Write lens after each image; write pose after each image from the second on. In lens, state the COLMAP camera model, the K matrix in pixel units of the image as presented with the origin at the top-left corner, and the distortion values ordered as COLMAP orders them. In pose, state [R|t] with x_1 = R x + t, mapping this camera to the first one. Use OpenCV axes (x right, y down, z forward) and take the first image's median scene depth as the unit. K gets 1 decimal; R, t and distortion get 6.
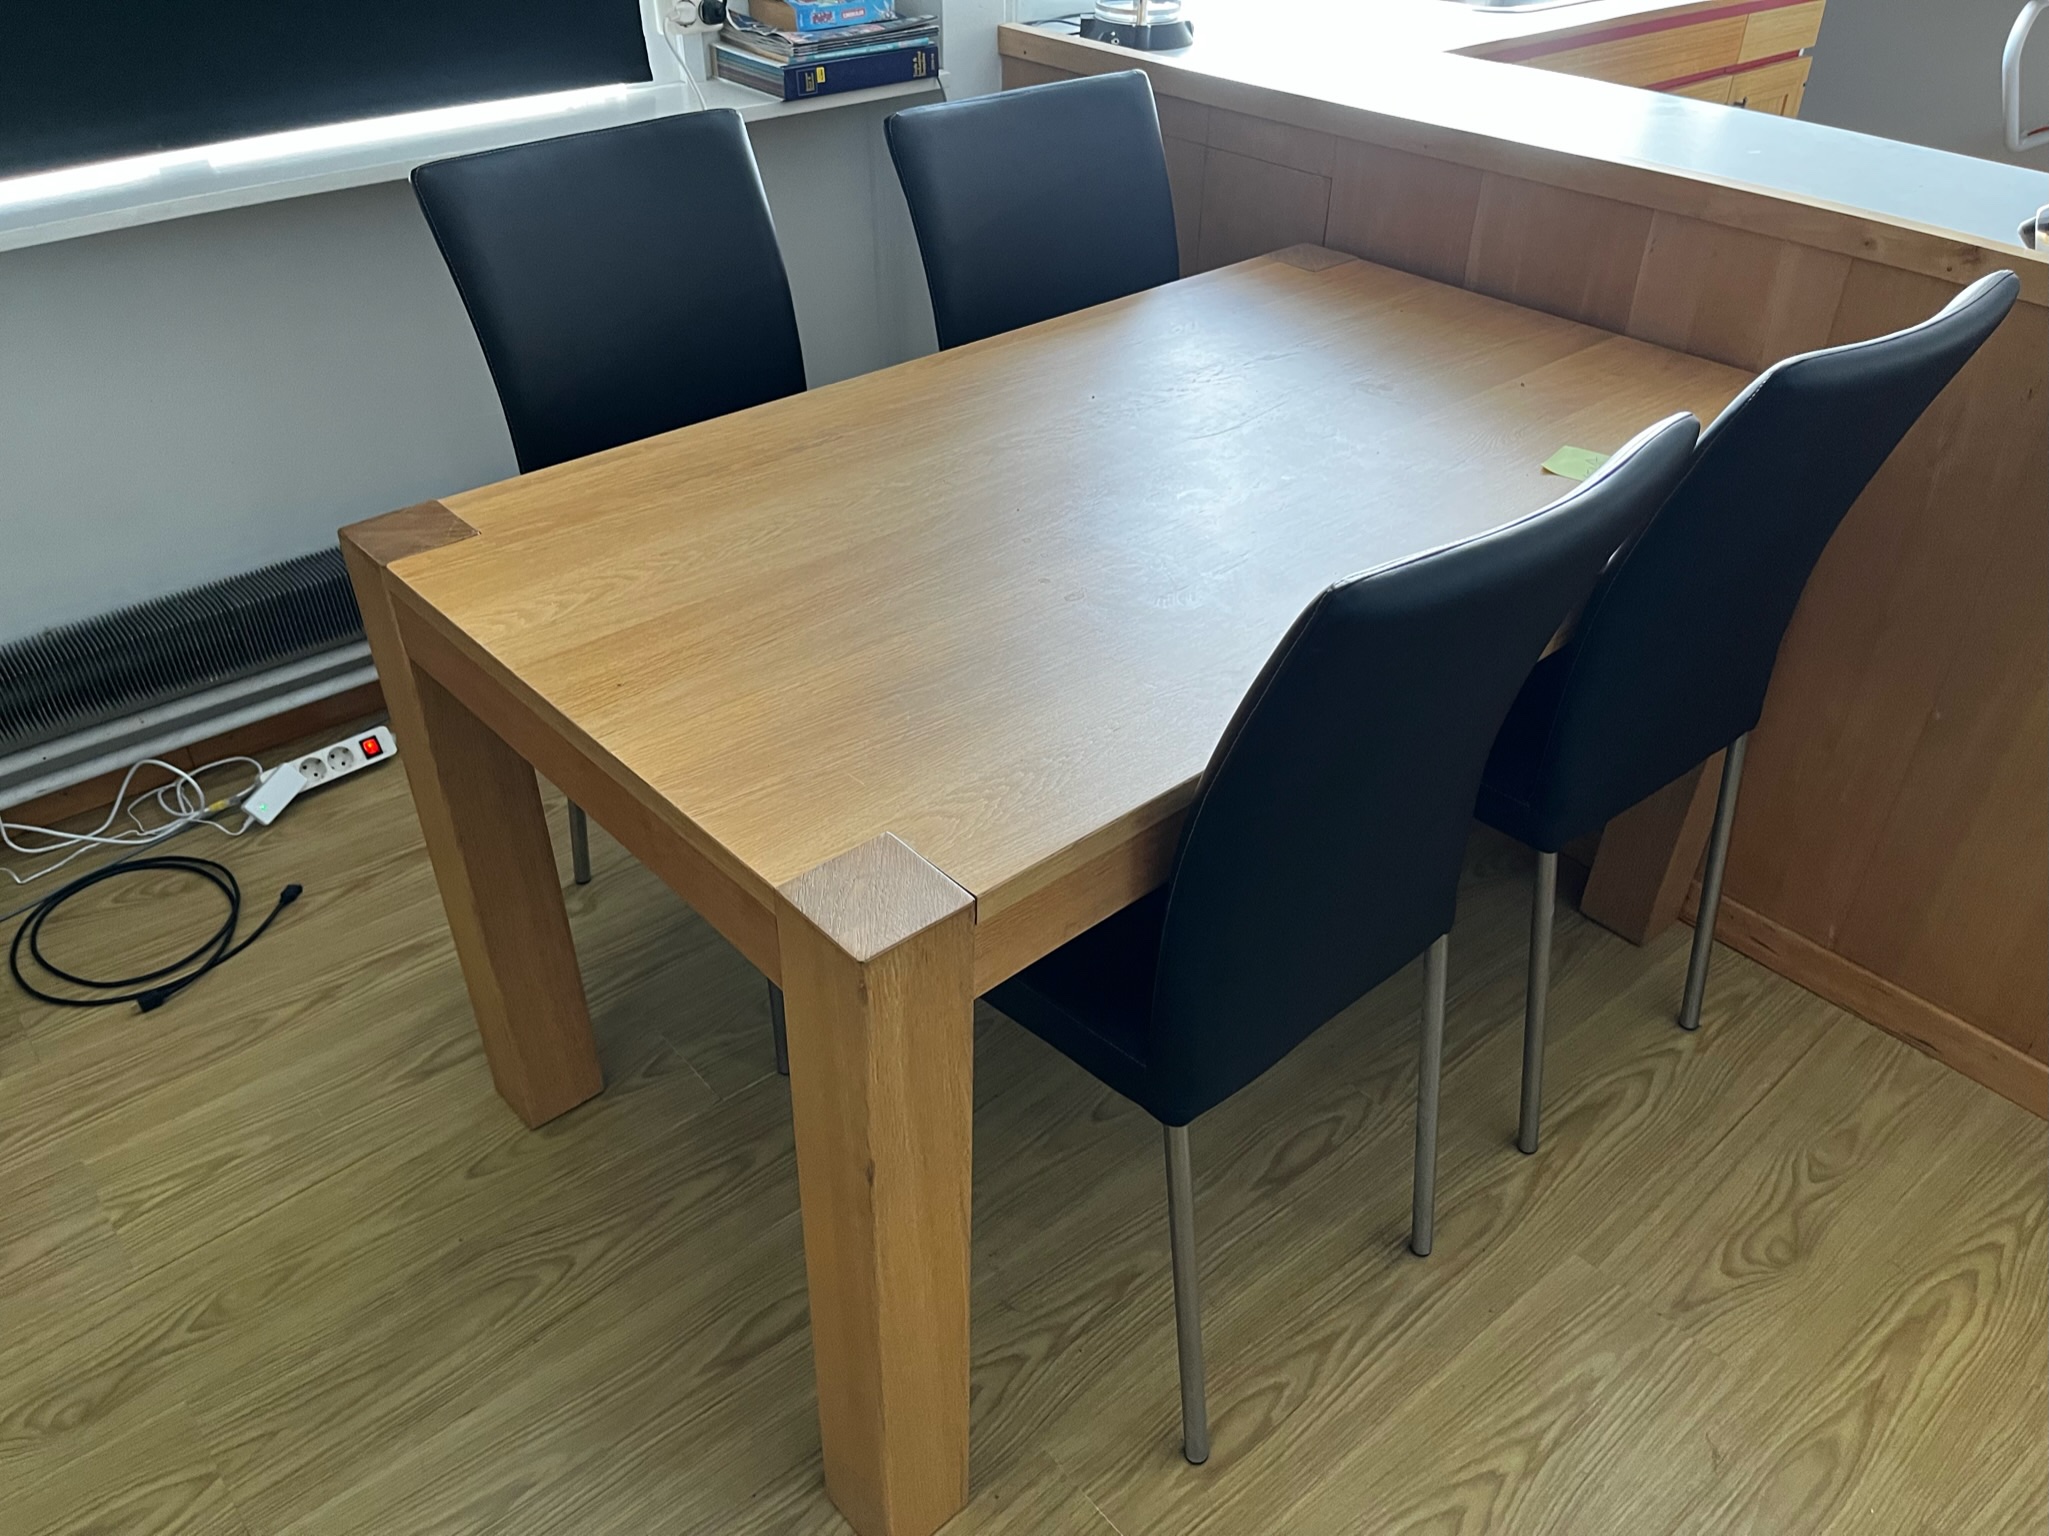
lens RADIAL K [[1554.3, 0, 1024.2], [0, 1554.3, 774.9], [0, 0, 1]] dist [0.057188, -0.078624]
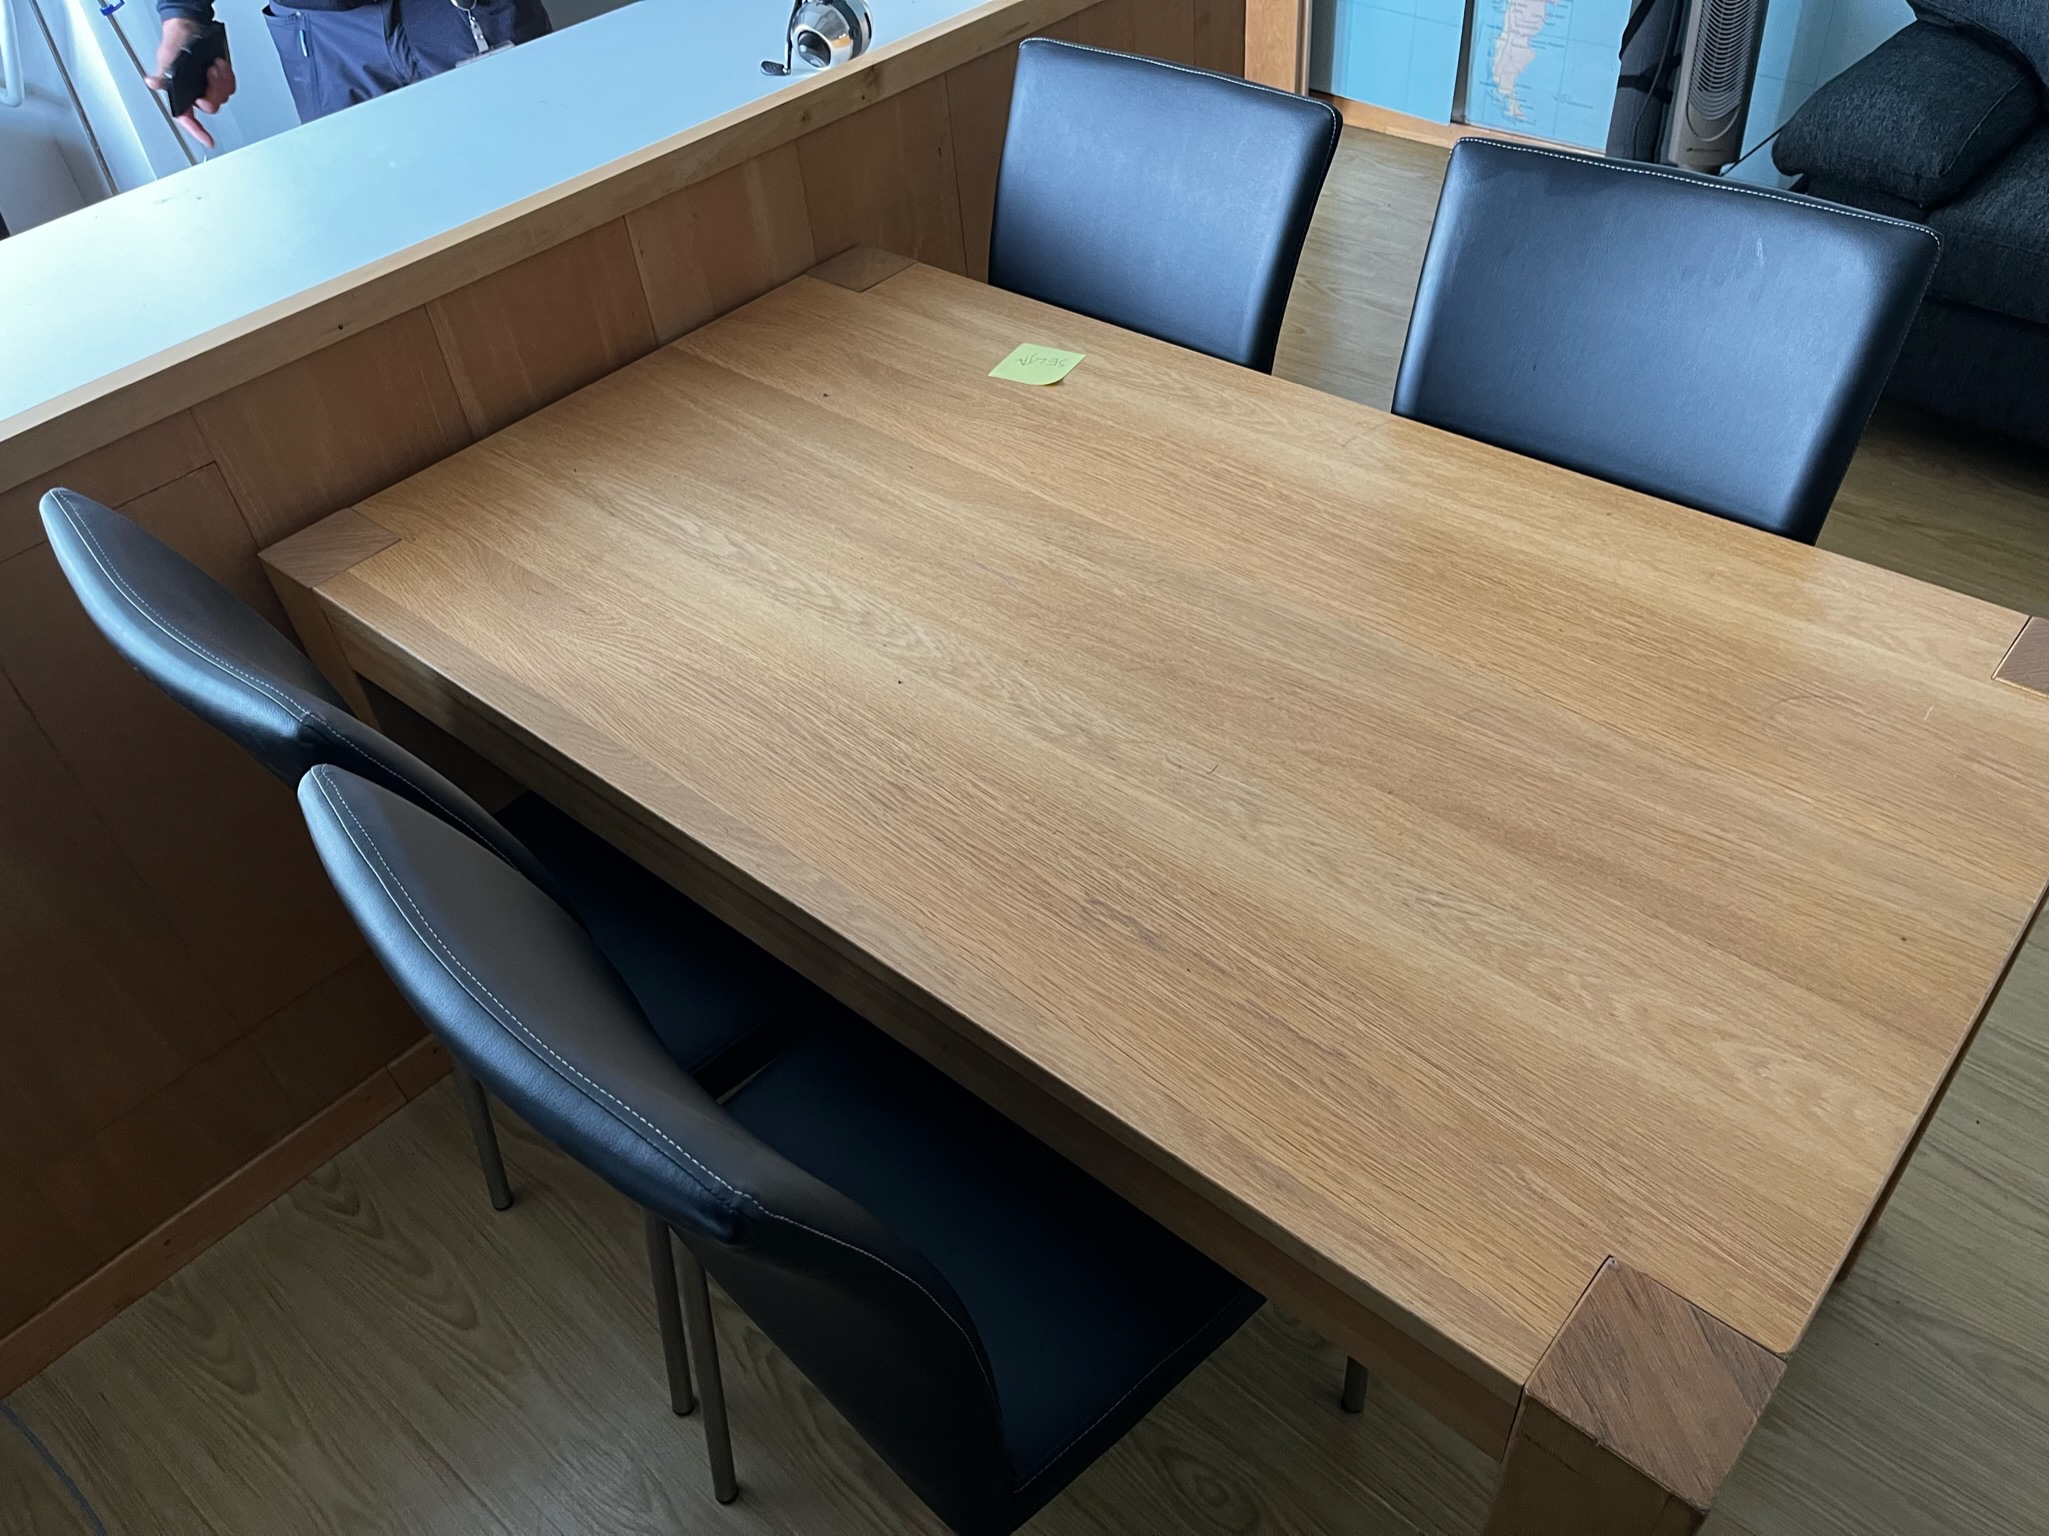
lens RADIAL K [[1554.3, 0, 1032.2], [0, 1554.3, 771.6], [0, 0, 1]] dist [0.057188, -0.078624]
pose [[-0.118389, -0.670801, 0.732127, -0.465167], [0.631956, 0.517813, 0.576630, -0.533680], [-0.765908, 0.530938, 0.362614, 0.632941]]
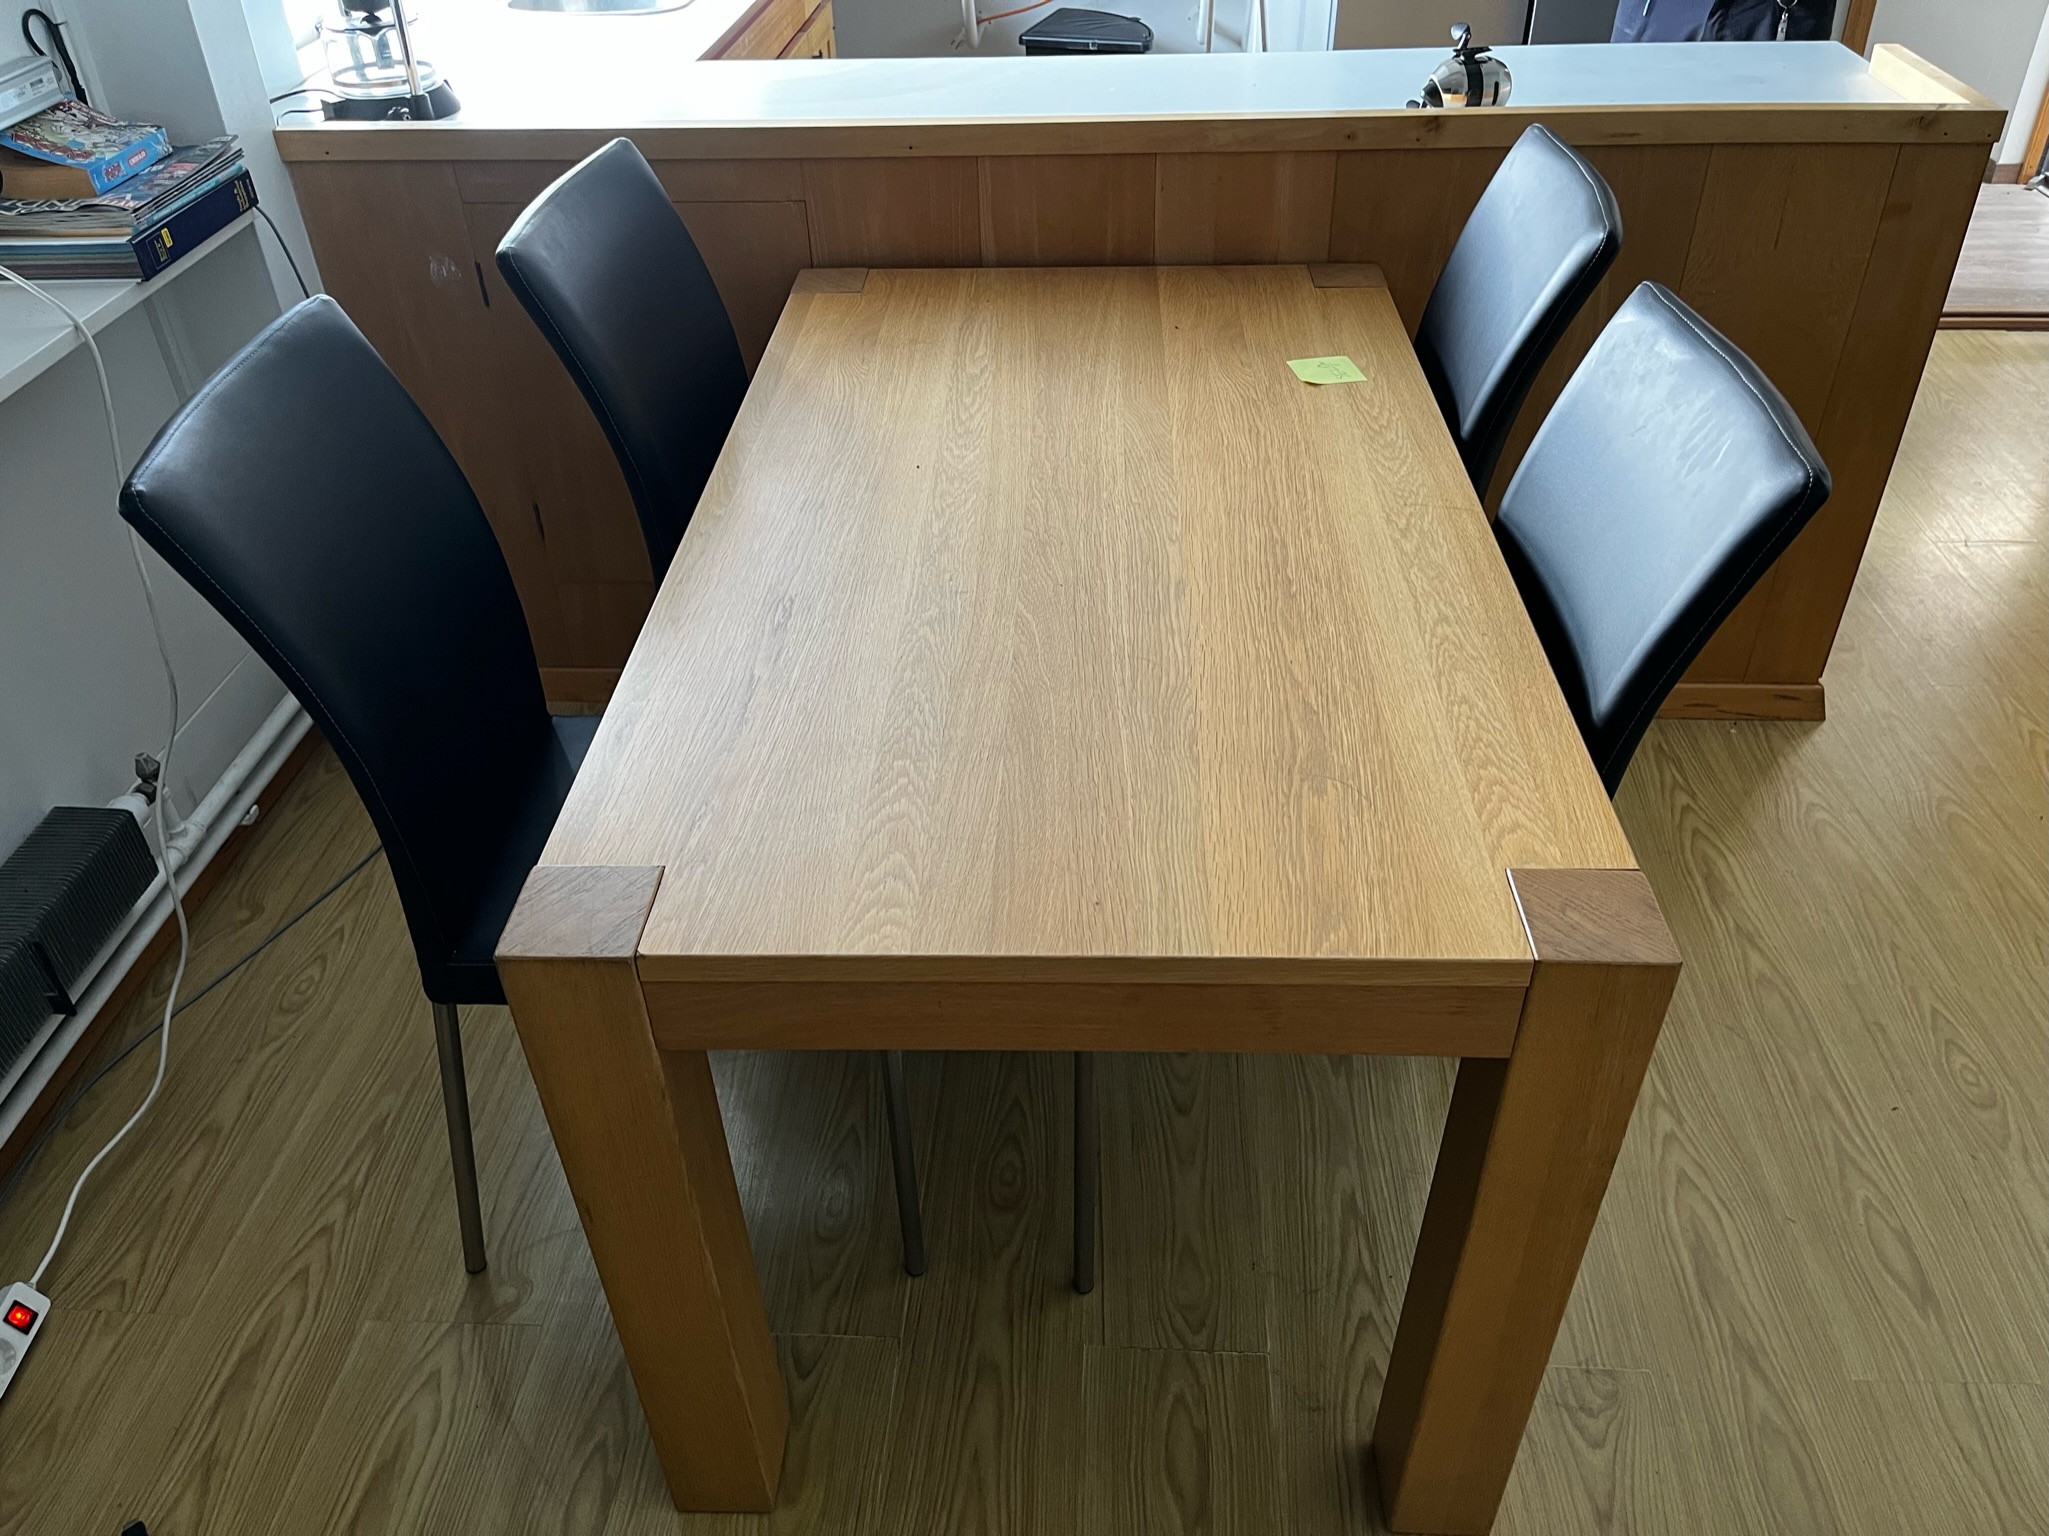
lens RADIAL K [[1554.3, 0, 1033.6], [0, 1554.3, 775.9], [0, 0, 1]] dist [0.057188, -0.078624]
pose [[0.692544, -0.451039, 0.562980, -0.475254], [0.439319, 0.882715, 0.166774, -0.180849], [-0.572172, 0.131829, 0.809469, 0.183618]]
